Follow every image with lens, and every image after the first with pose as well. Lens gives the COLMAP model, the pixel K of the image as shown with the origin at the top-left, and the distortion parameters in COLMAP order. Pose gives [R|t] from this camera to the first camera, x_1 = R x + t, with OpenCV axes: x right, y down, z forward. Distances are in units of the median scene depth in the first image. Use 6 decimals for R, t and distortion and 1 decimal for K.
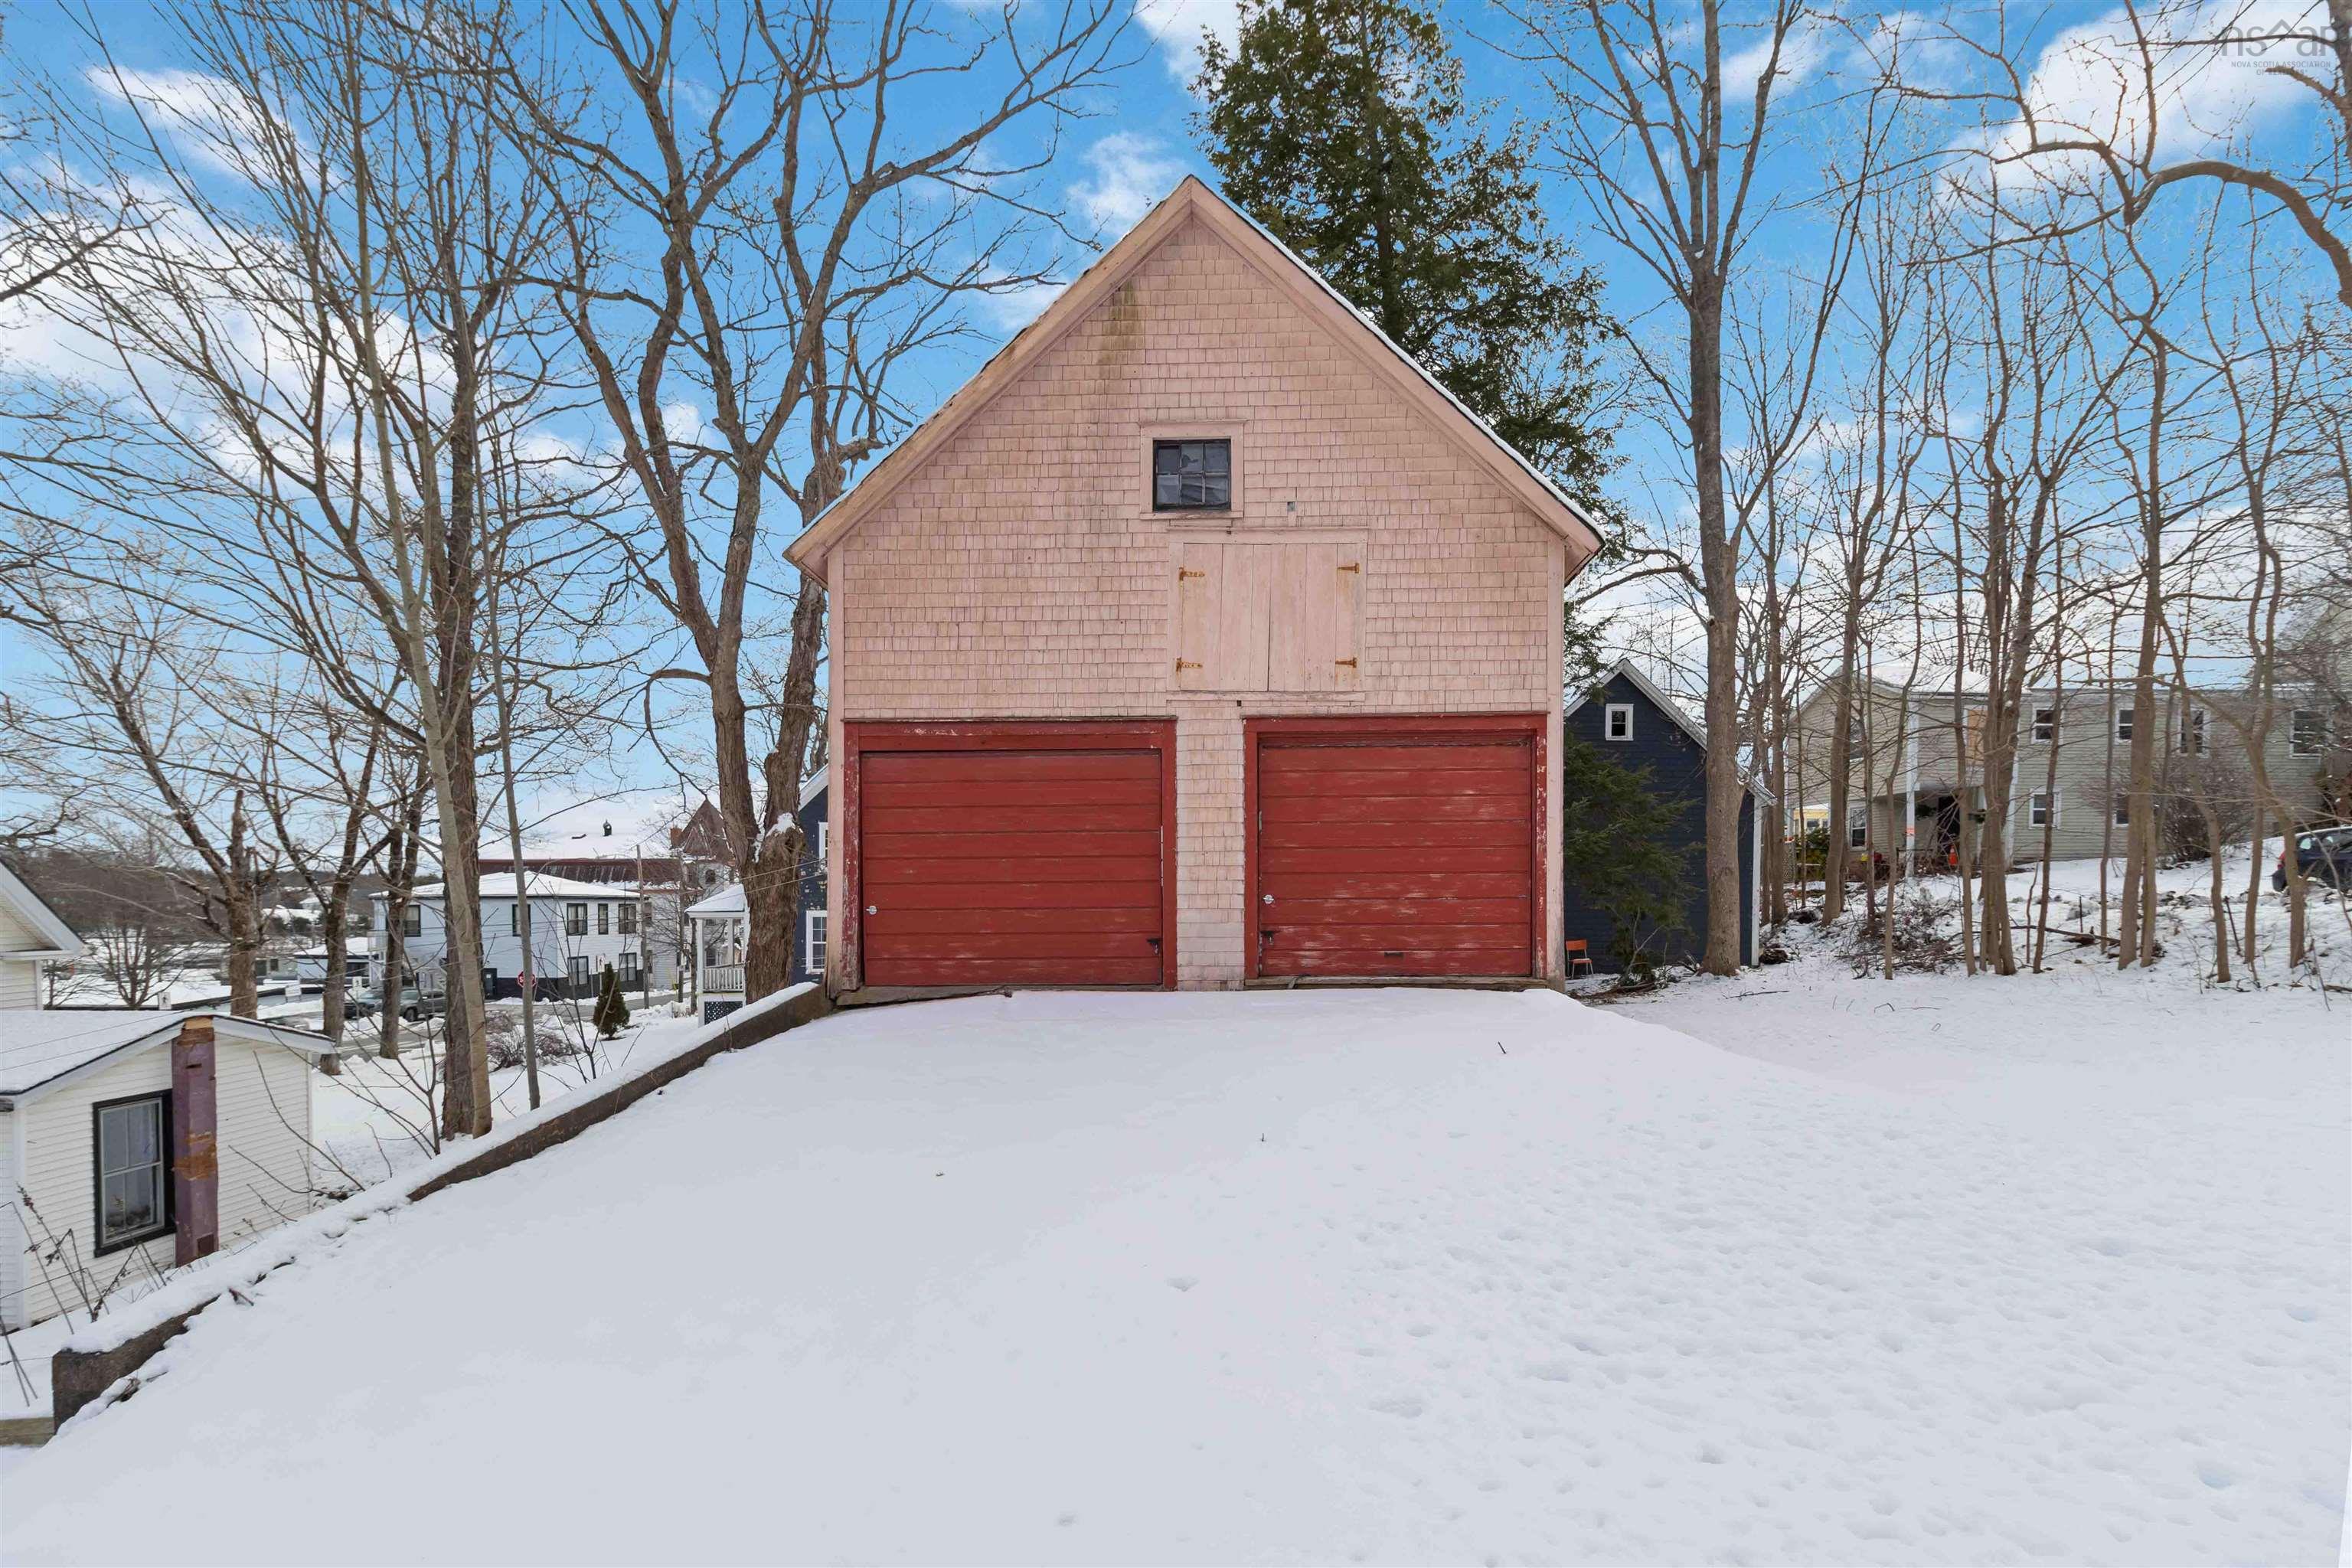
lens RADIAL K [[1182.7, 0, 1217.4], [0, 1182.7, 930.3], [0, 0, 1]] dist [0.006484, 0.000162]
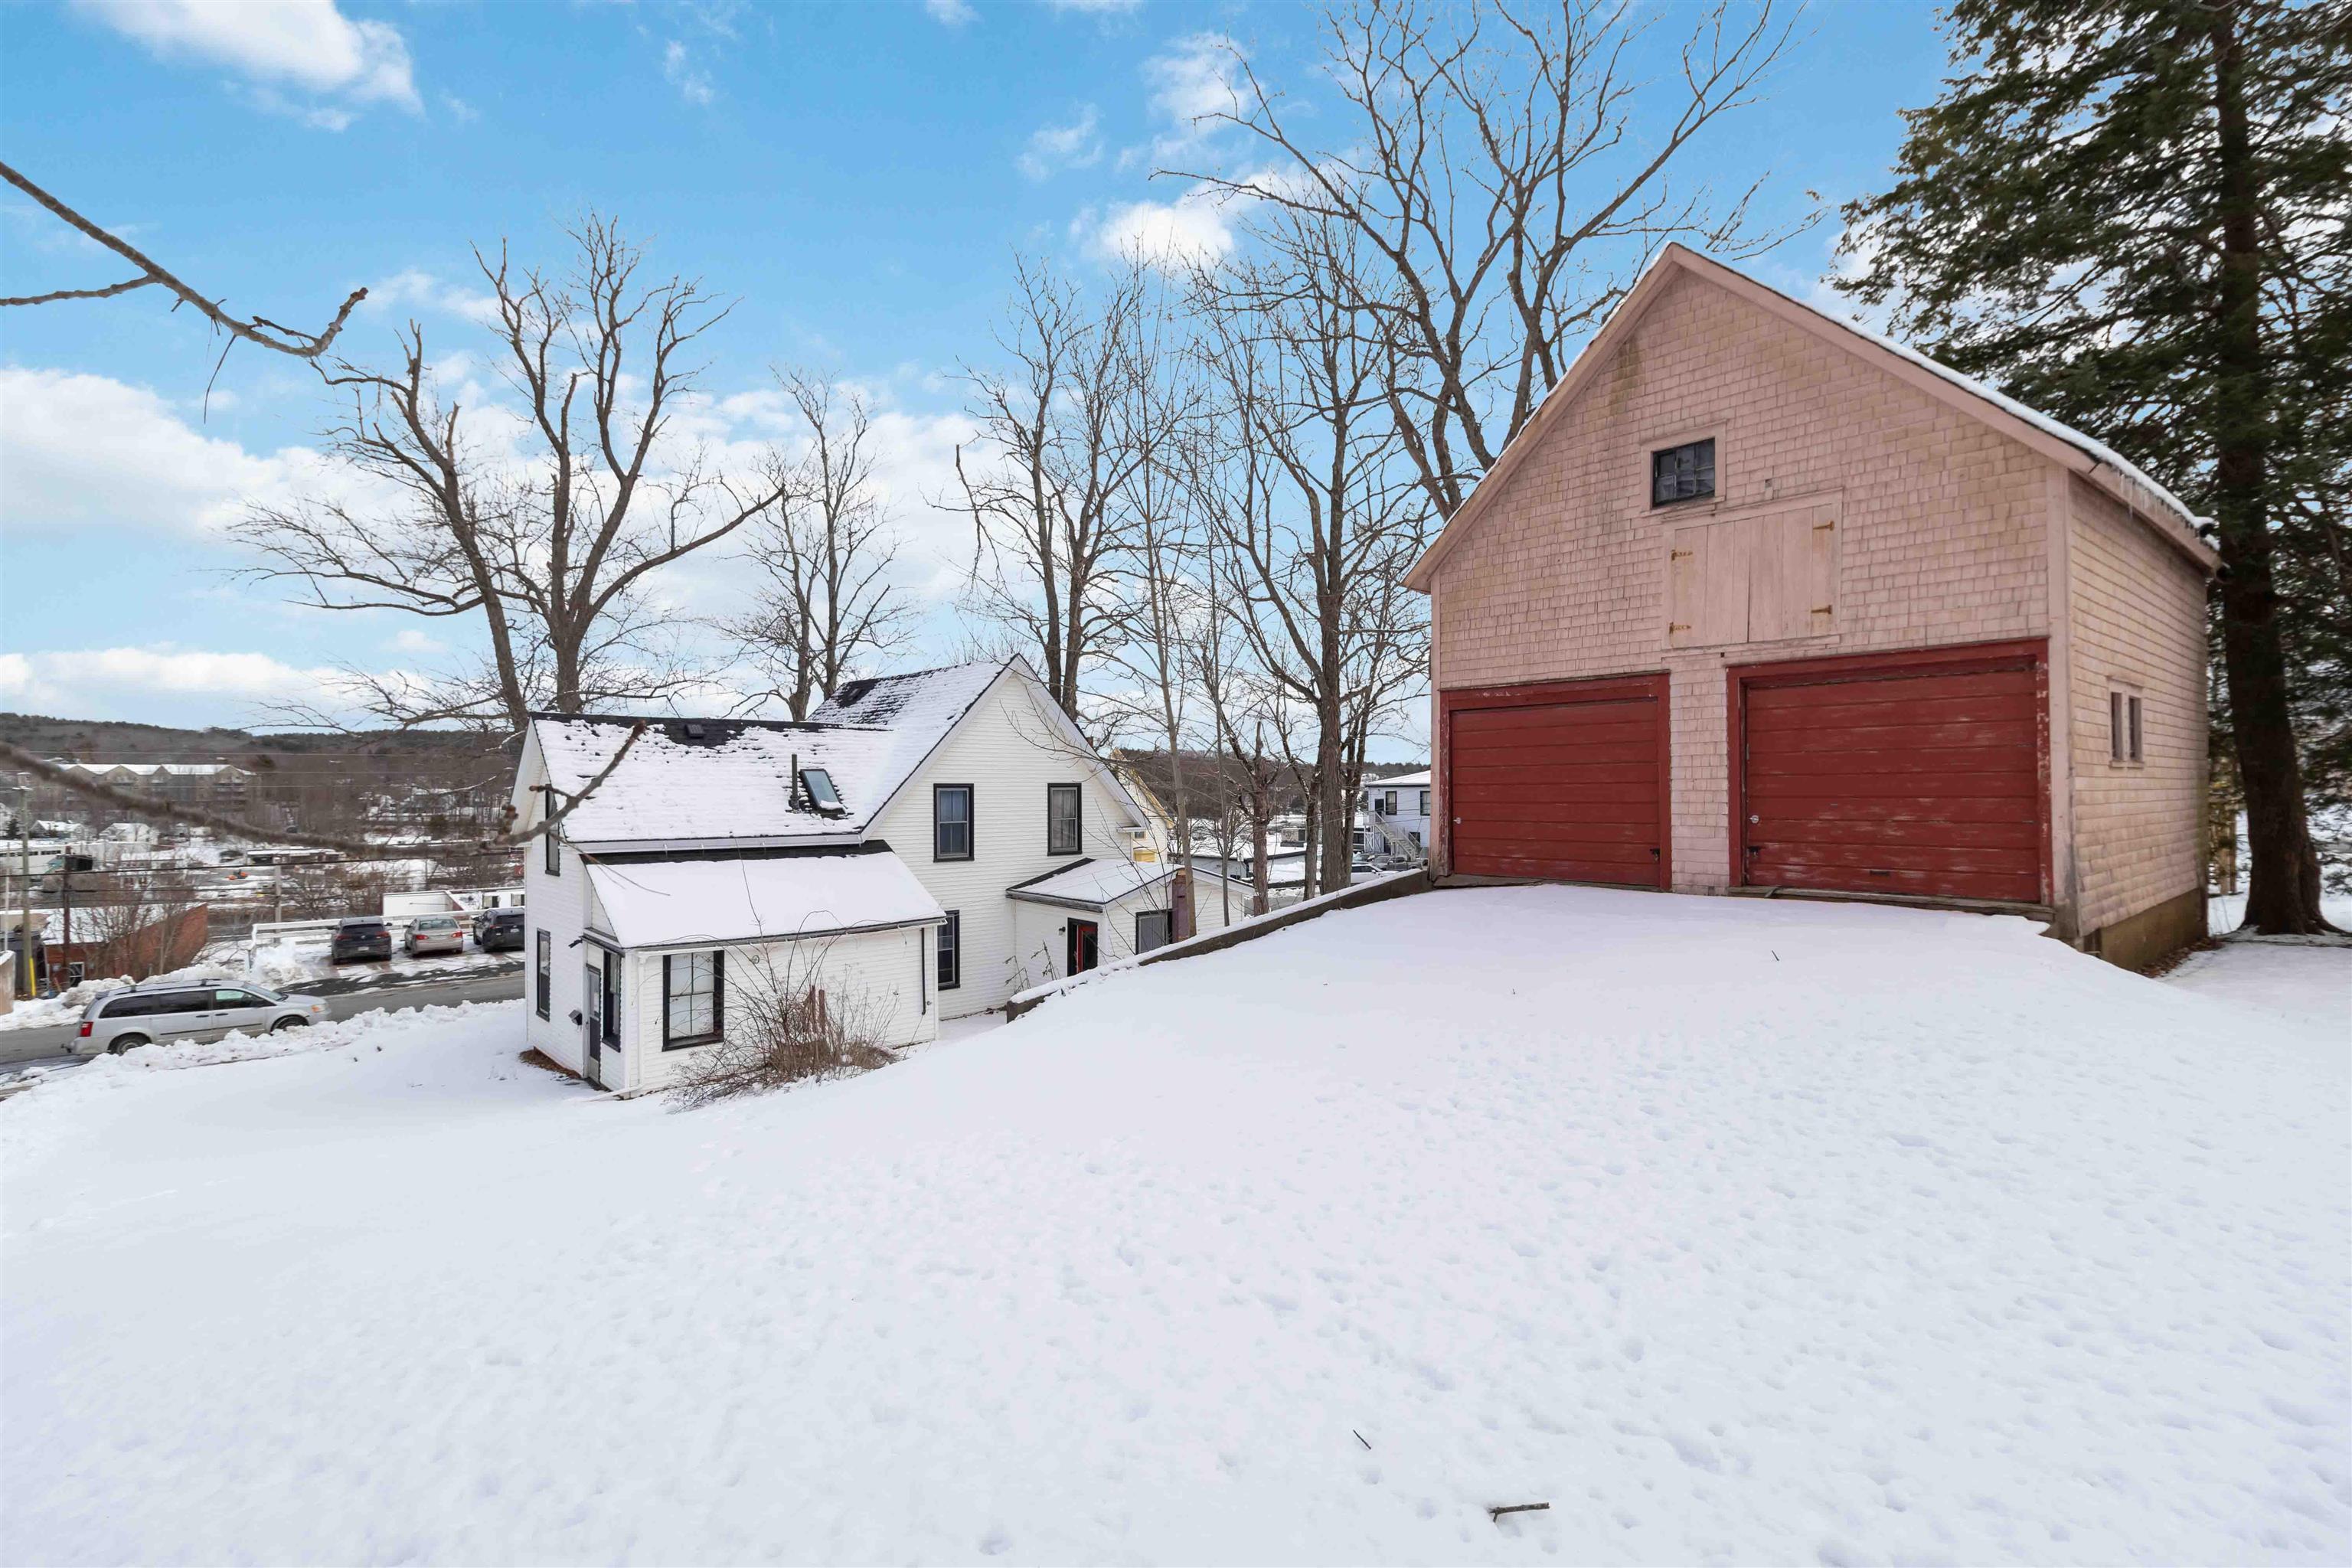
lens RADIAL K [[1115.7, 0, 1172.5], [0, 1115.7, 766.4], [0, 0, 1]] dist [0.000485, 0.000256]
pose [[0.676494, -0.012934, -0.736334, 0.470097], [-0.015201, 0.999388, -0.031520, -0.035144], [0.736291, 0.032515, 0.675883, -0.167036]]
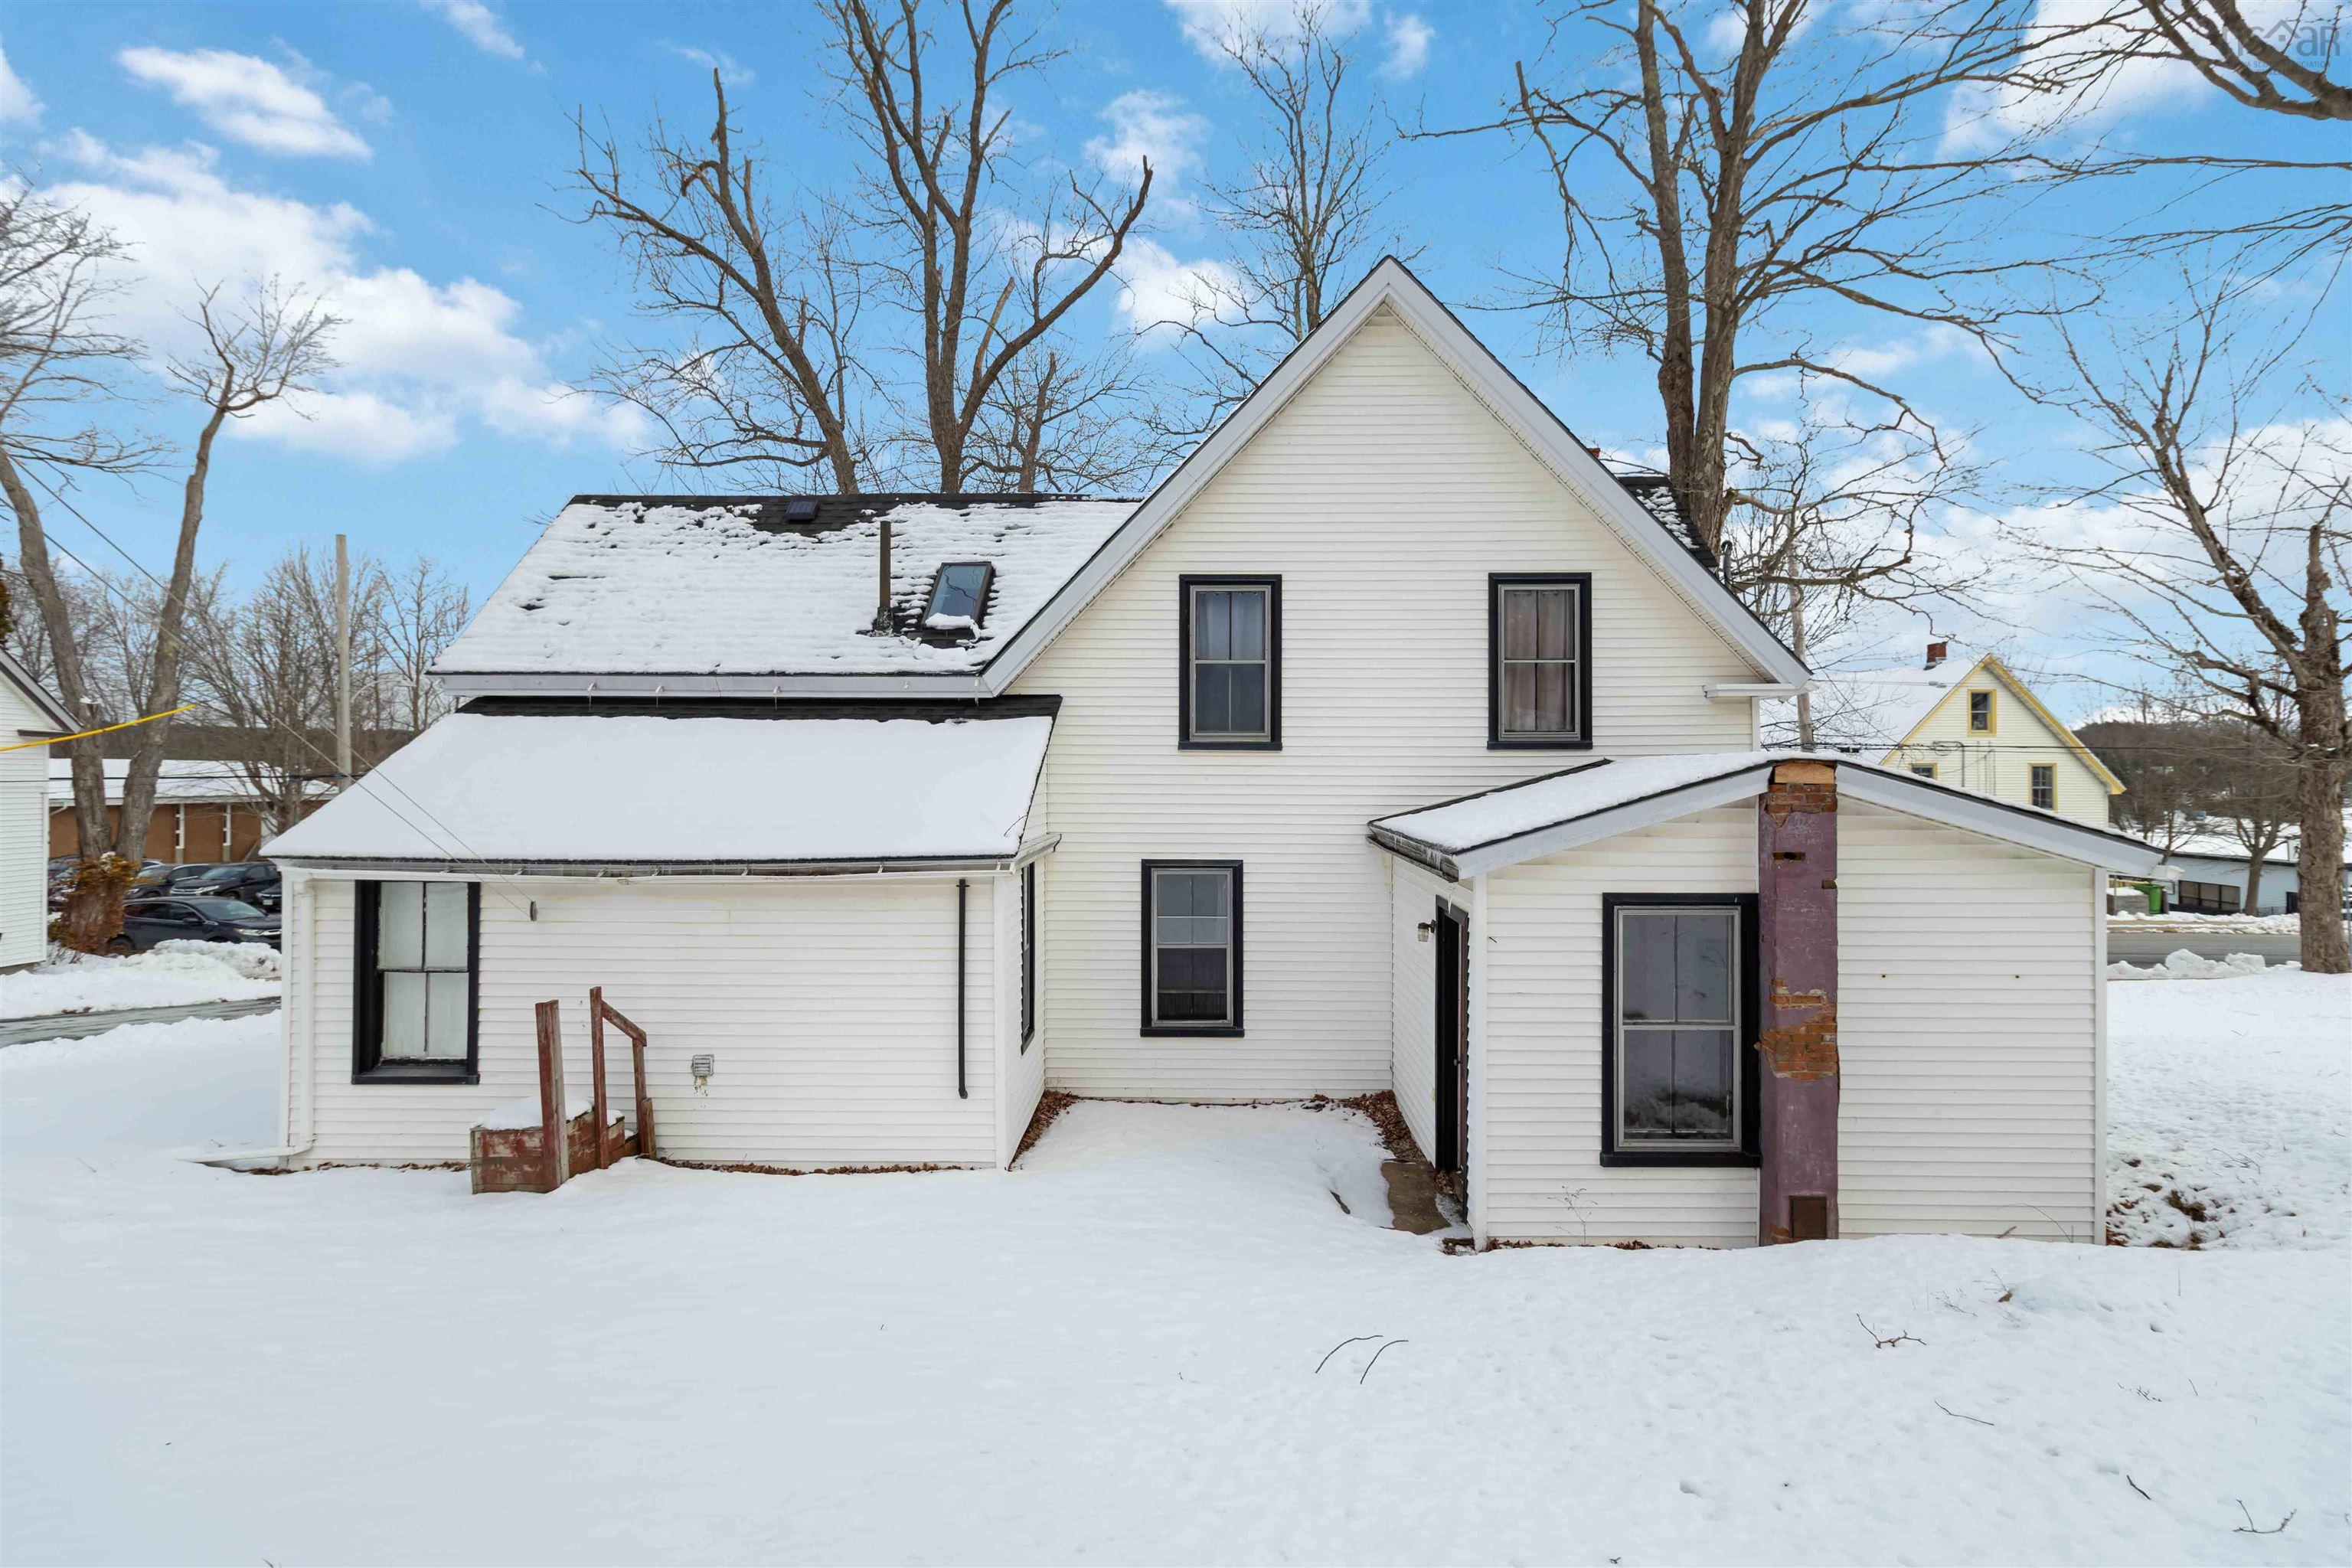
lens RADIAL K [[1115.7, 0, 1172.5], [0, 1115.7, 766.4], [0, 0, 1]] dist [0.000485, 0.000256]
pose [[-0.013637, -0.013614, -0.999814, -0.534862], [-0.029464, 0.999479, -0.013208, 0.128905], [0.999473, 0.029278, -0.014031, 1.054299]]
